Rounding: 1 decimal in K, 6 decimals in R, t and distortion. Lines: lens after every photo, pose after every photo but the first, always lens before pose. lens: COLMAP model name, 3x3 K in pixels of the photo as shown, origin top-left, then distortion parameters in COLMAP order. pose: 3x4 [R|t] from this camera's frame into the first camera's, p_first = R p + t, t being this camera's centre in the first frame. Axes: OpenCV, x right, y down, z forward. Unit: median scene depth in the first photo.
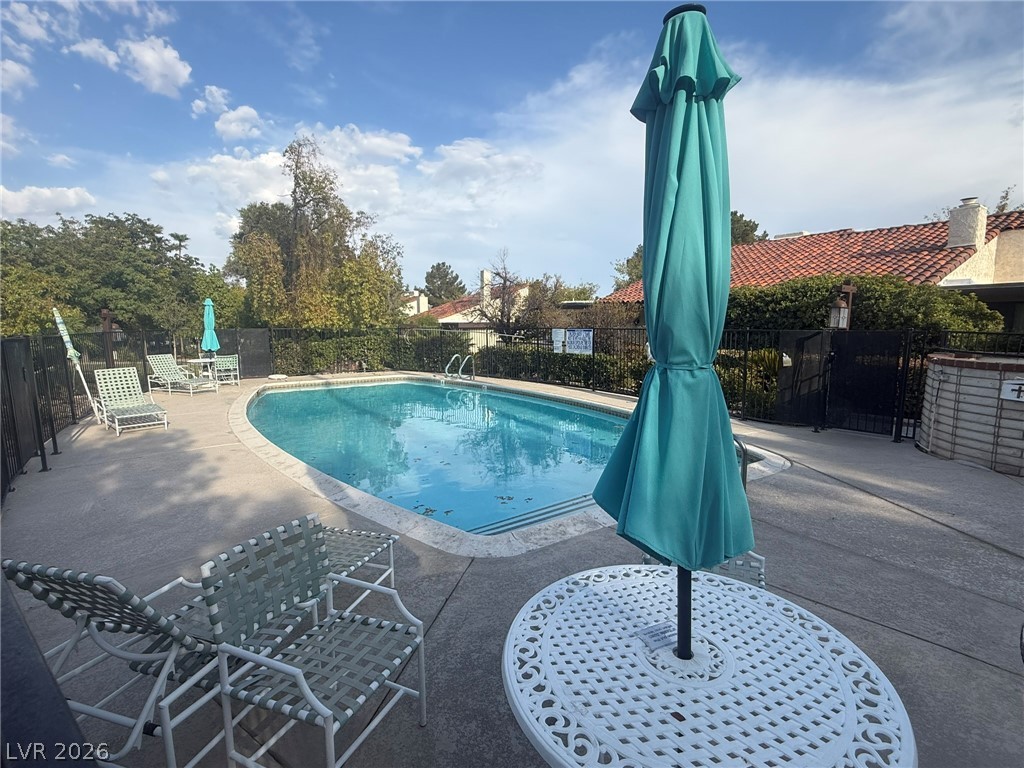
lens RADIAL K [[490.7, 0, 506.8], [0, 490.7, 381.6], [0, 0, 1]] dist [0.002519, -0.000471]
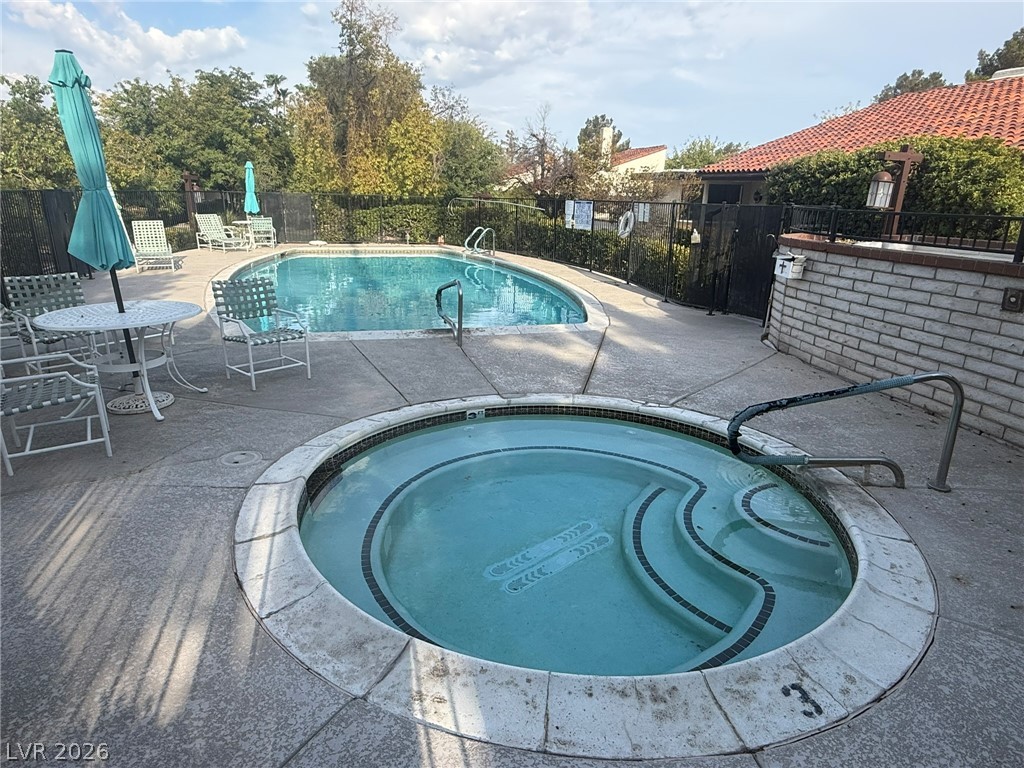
lens RADIAL K [[633.5, 0, 510.3], [0, 633.5, 386.9], [0, 0, 1]] dist [0.000729, 0.000117]
pose [[0.948894, 0.114578, -0.294061, 0.395916], [-0.063153, 0.981859, 0.178784, 0.027801], [0.309211, -0.151077, 0.938916, -0.179852]]
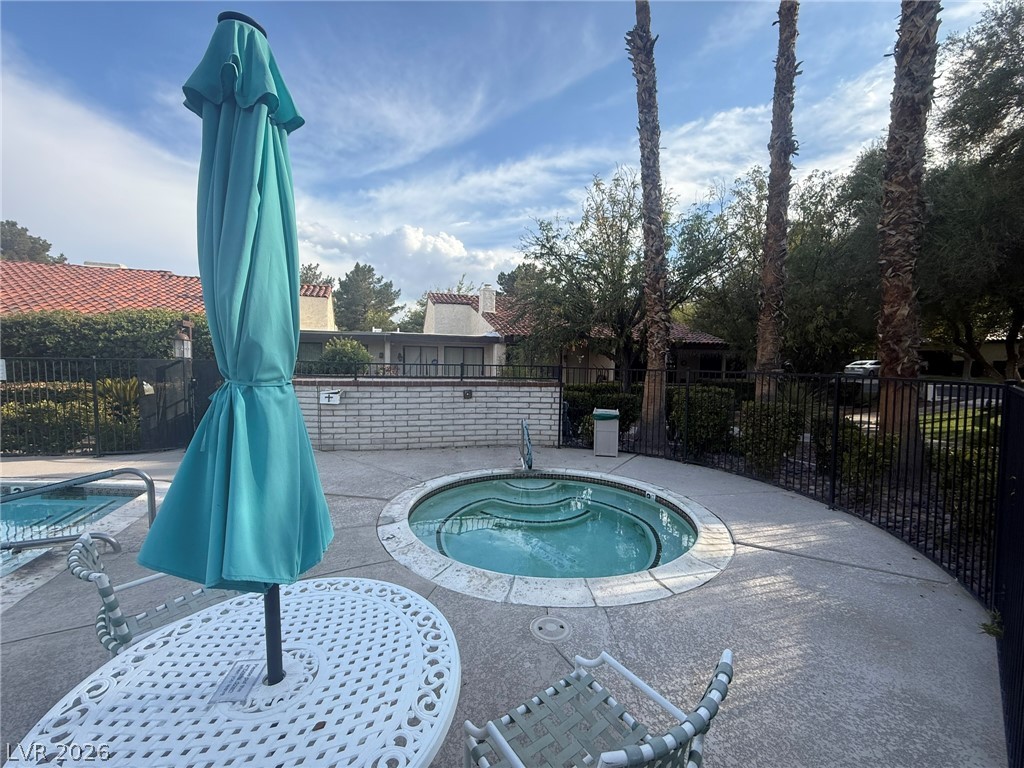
lens RADIAL K [[407.8, 0, 512.3], [0, 407.8, 383.7], [0, 0, 1]] dist [0.003365, -0.002472]
pose [[0.253107, -0.050236, 0.966133, -0.035373], [0.099064, 0.994747, 0.025771, -0.000289], [-0.962353, 0.089186, 0.256754, 0.036551]]
